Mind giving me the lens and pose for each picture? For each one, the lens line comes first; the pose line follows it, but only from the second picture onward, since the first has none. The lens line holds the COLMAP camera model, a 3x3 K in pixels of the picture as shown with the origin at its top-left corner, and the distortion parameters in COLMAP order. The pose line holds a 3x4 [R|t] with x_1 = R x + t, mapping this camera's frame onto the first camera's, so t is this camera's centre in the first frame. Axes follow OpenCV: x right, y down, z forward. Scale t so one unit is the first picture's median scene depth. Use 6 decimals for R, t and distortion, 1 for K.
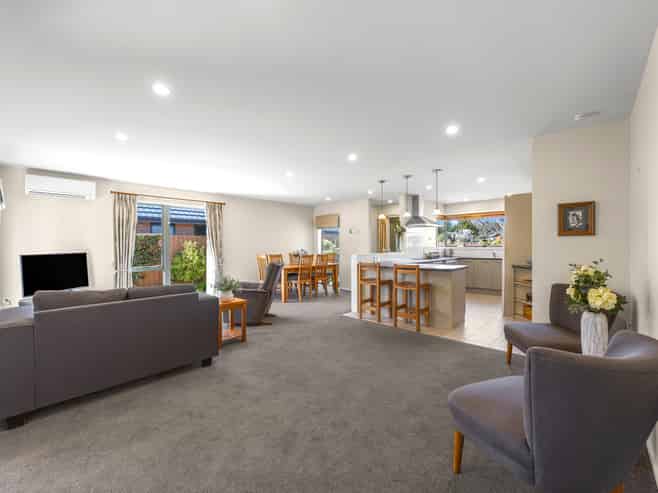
lens RADIAL K [[282.6, 0, 329.0], [0, 282.6, 246.5], [0, 0, 1]] dist [-0.000358, -0.000089]
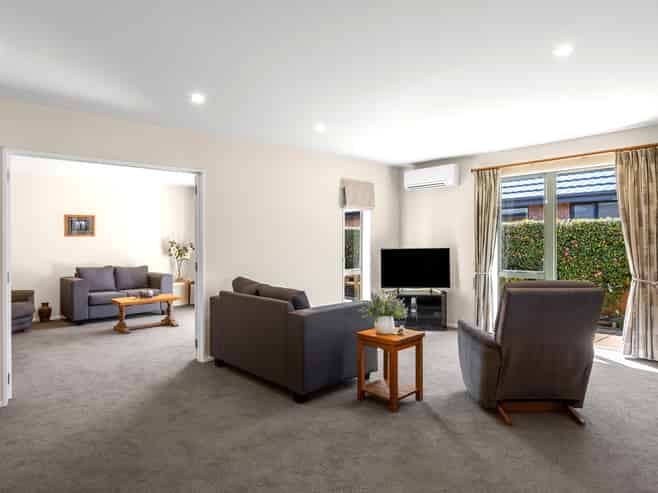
lens RADIAL K [[416.1, 0, 329.0], [0, 416.1, 246.5], [0, 0, 1]] dist [0.000177, -0.000092]
pose [[-0.072220, 0.026595, -0.997034, 0.414842], [0.002109, 0.999646, 0.026512, -0.017105], [0.997387, -0.000188, -0.072250, 0.710716]]
